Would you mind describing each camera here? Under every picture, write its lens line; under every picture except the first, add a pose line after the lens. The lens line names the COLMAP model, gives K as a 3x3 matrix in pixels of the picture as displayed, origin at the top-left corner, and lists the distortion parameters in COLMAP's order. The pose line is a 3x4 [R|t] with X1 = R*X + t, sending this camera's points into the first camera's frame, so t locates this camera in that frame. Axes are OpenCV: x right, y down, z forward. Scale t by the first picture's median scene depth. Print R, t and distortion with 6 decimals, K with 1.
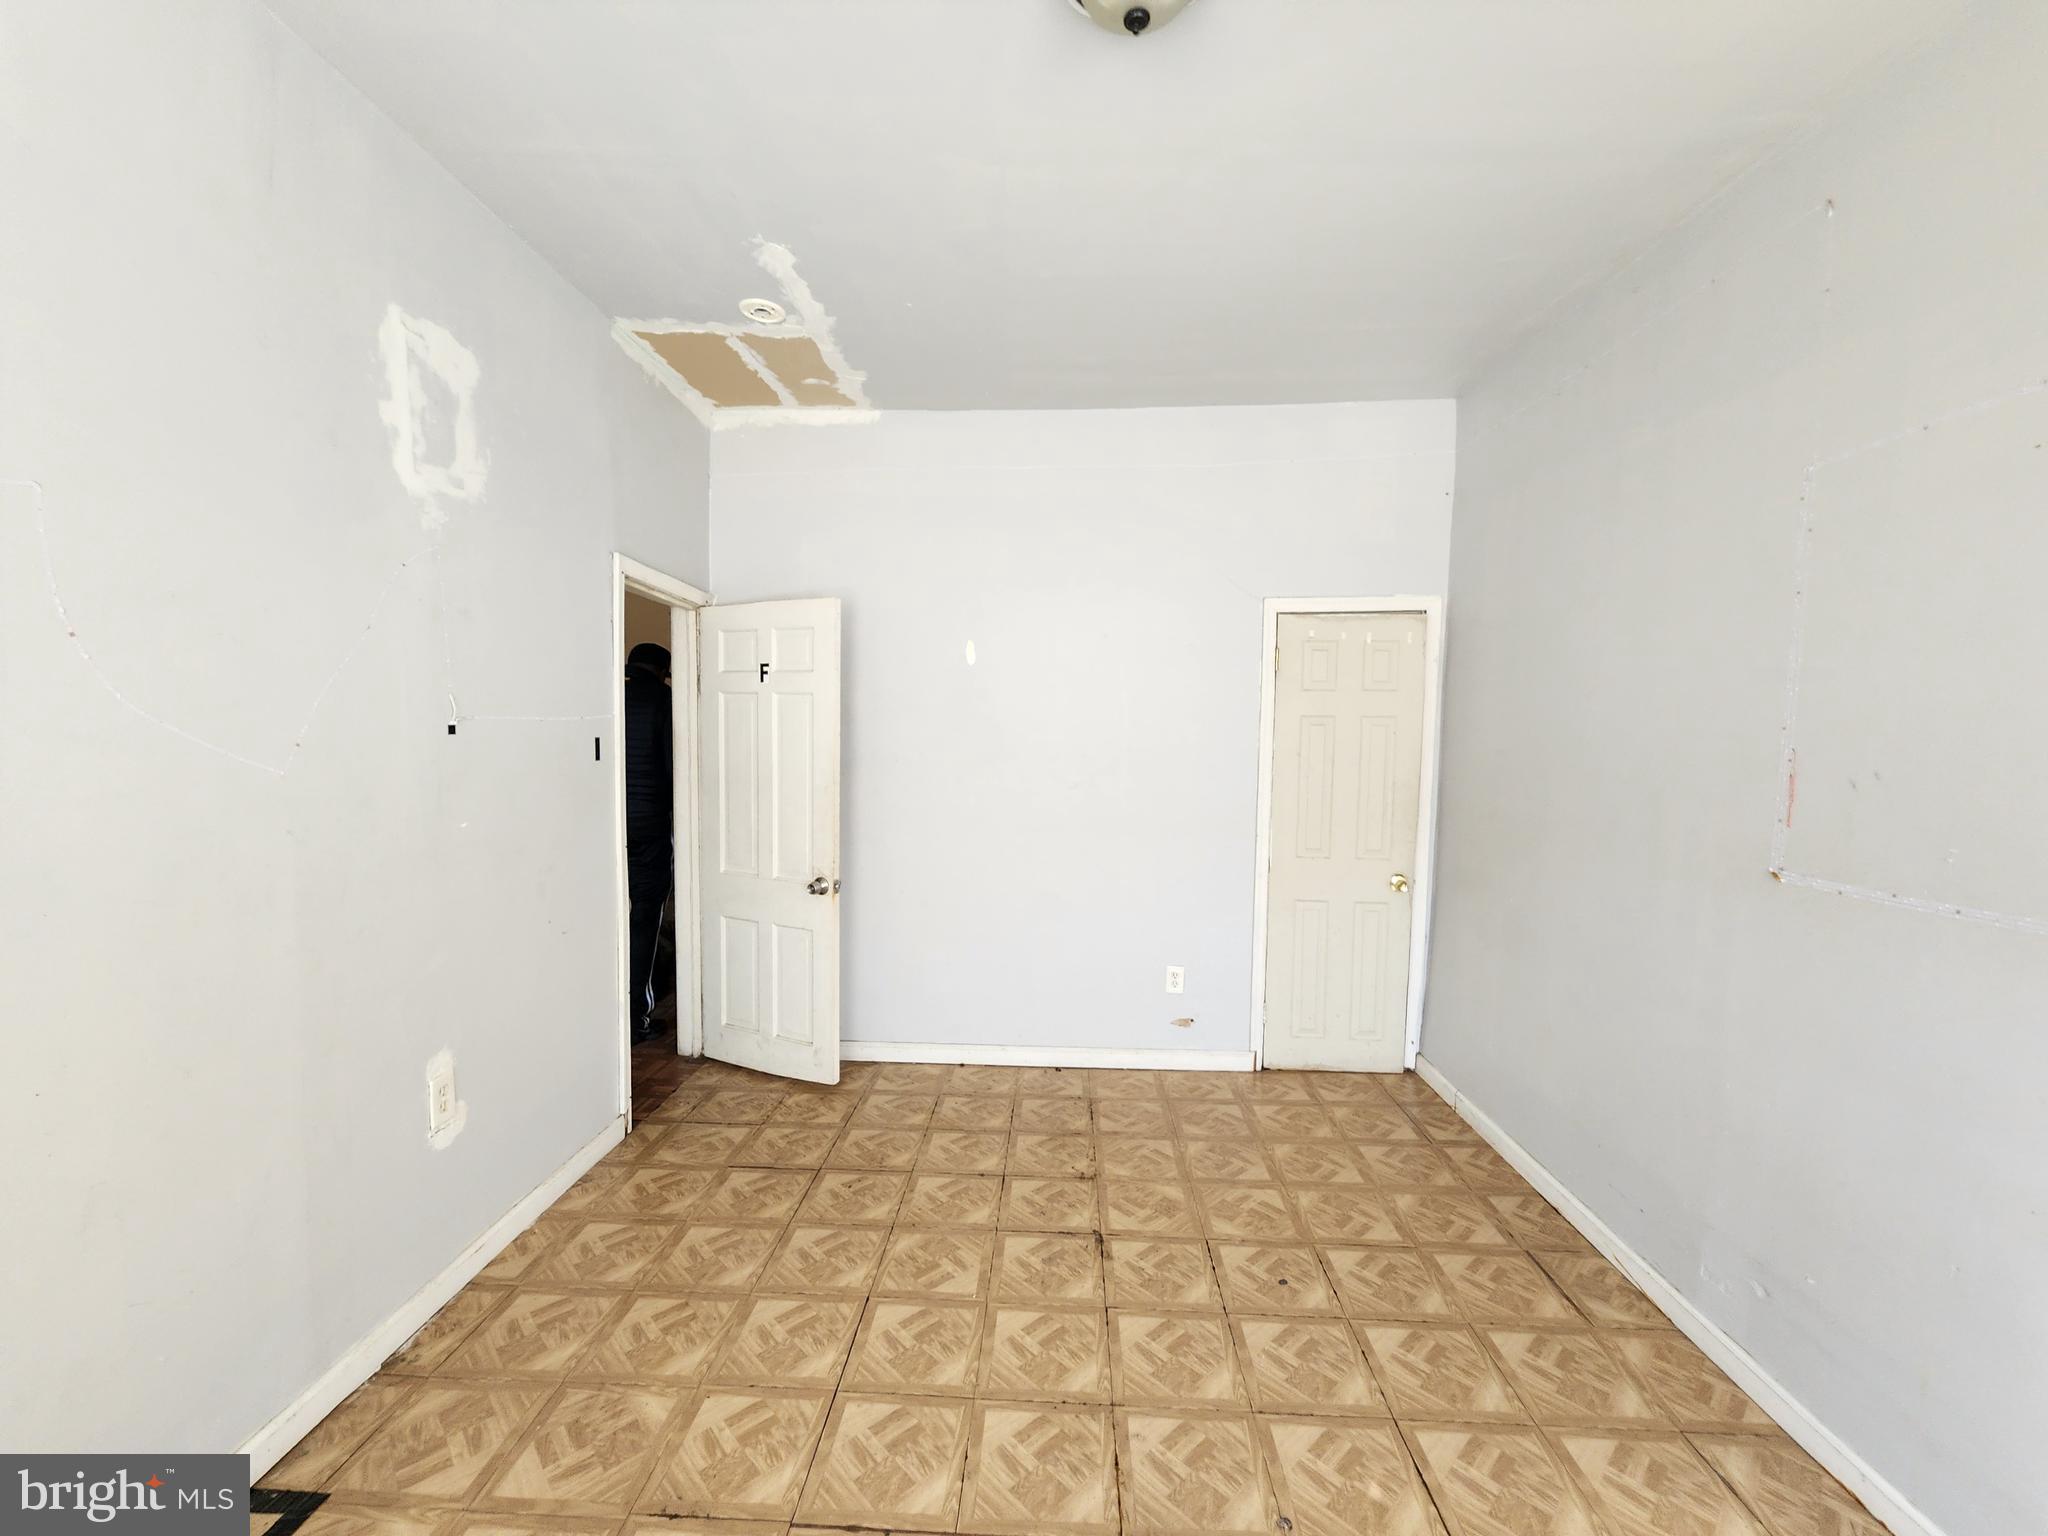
lens RADIAL K [[838.7, 0, 1025.8], [0, 838.7, 774.3], [0, 0, 1]] dist [-0.005417, 0.002444]
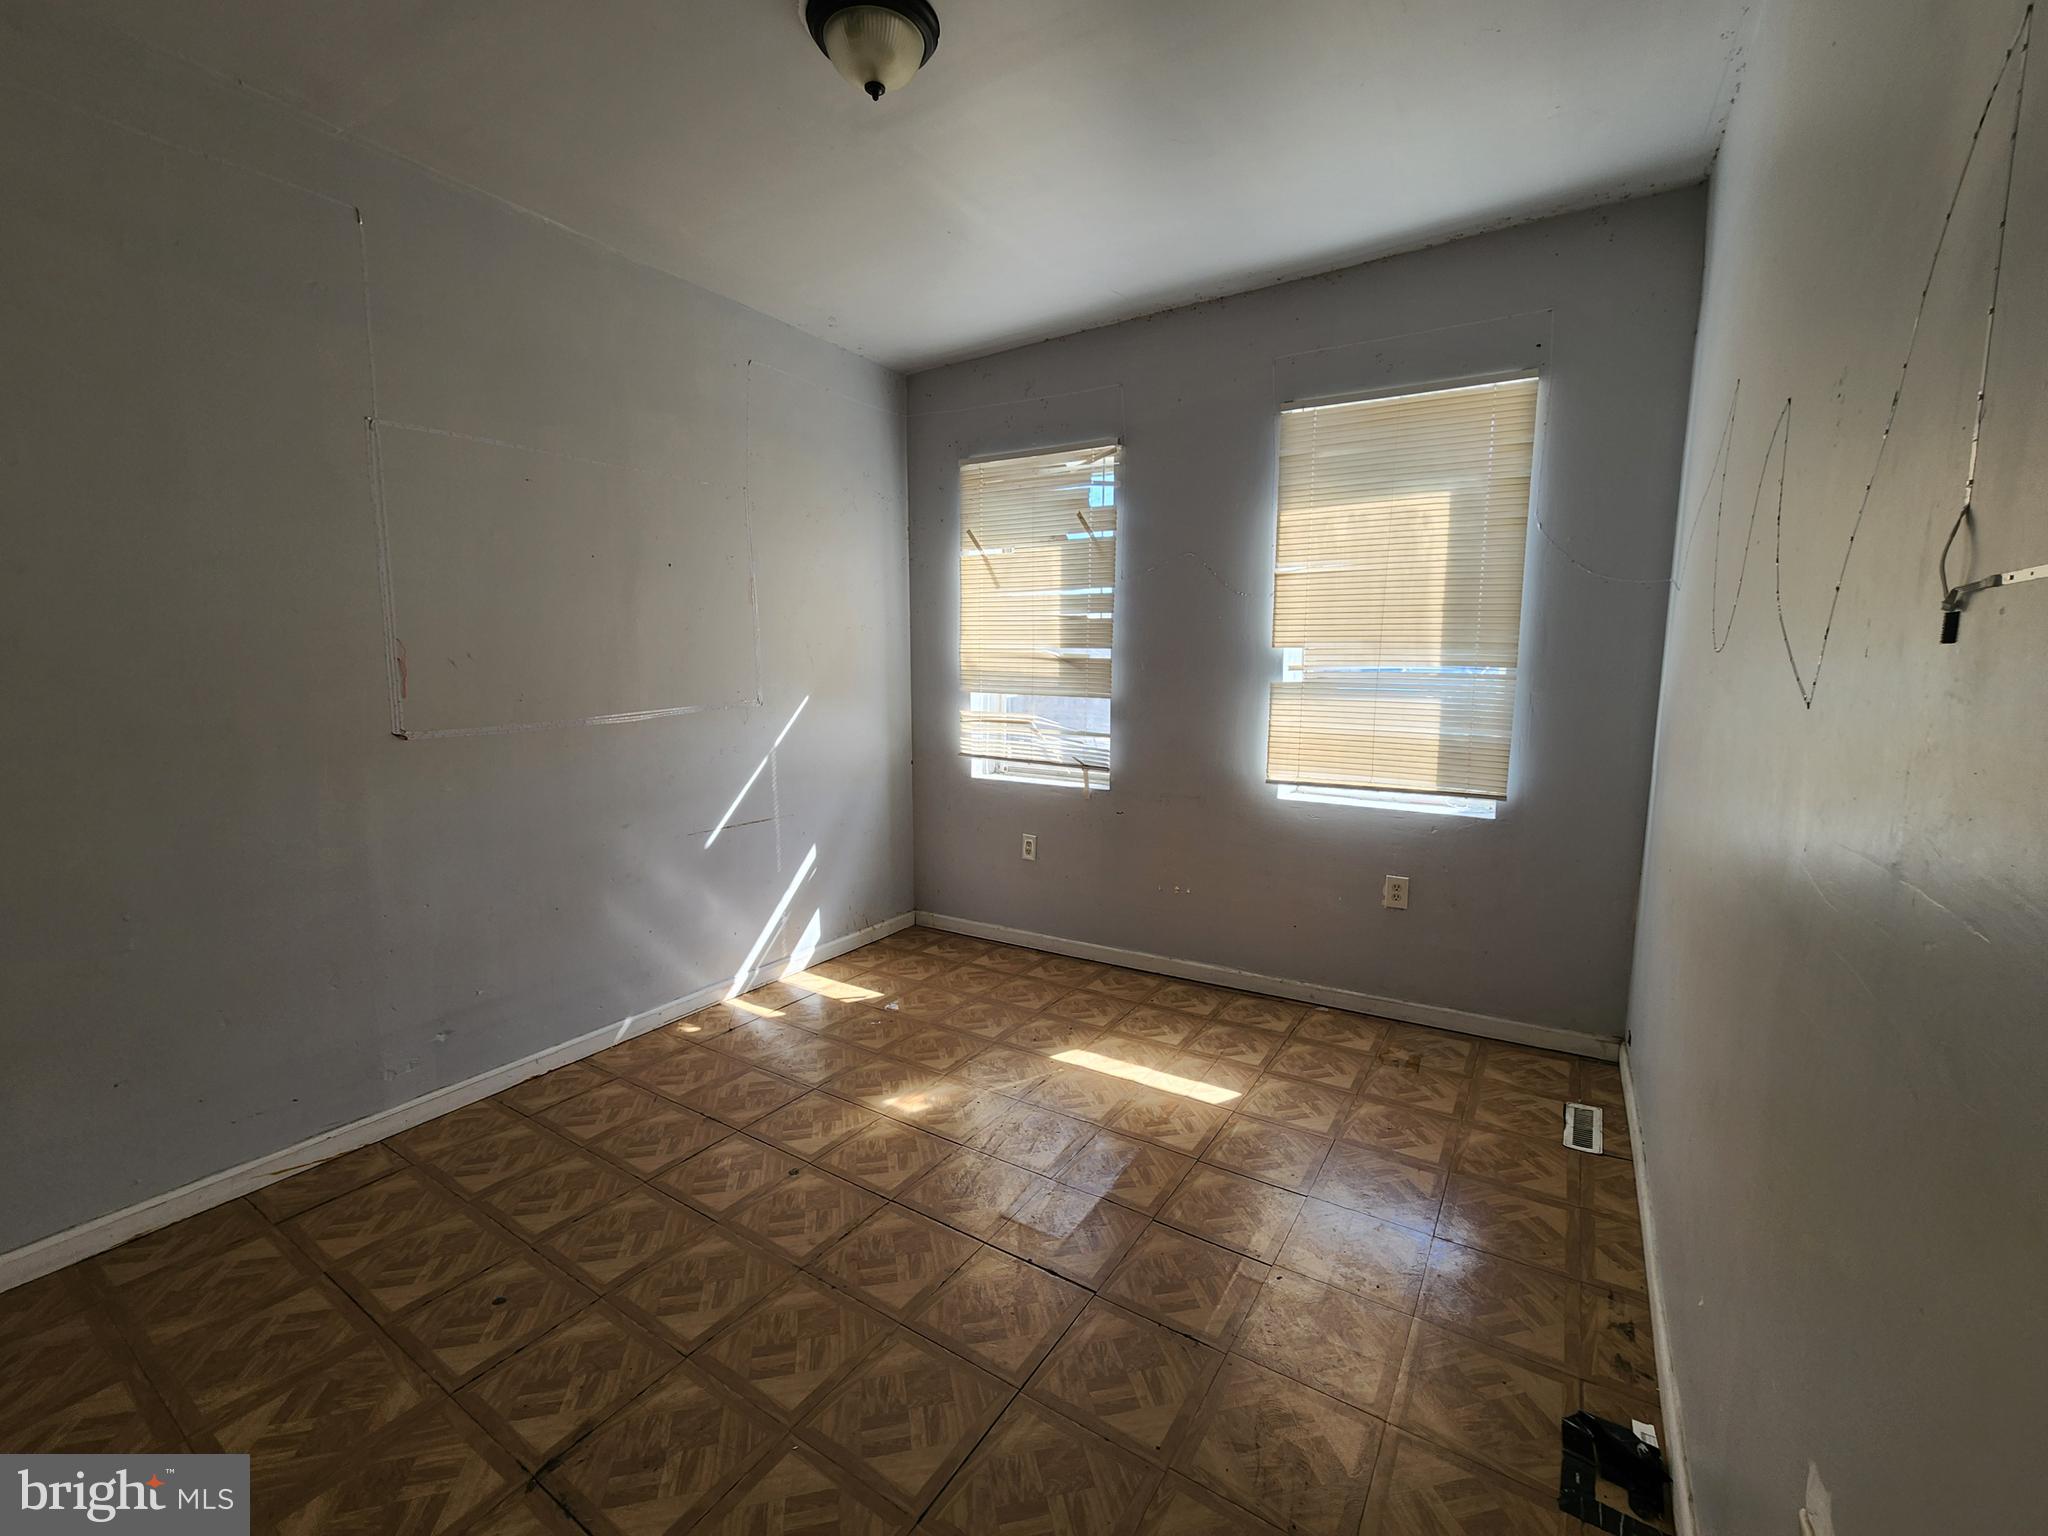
lens RADIAL K [[838.7, 0, 1029.2], [0, 838.7, 762.3], [0, 0, 1]] dist [-0.005417, 0.002444]
pose [[-0.862512, -0.085749, 0.498718, -0.531638], [0.012323, 0.981687, 0.190100, -0.068379], [-0.505886, 0.170109, -0.845661, 1.401948]]
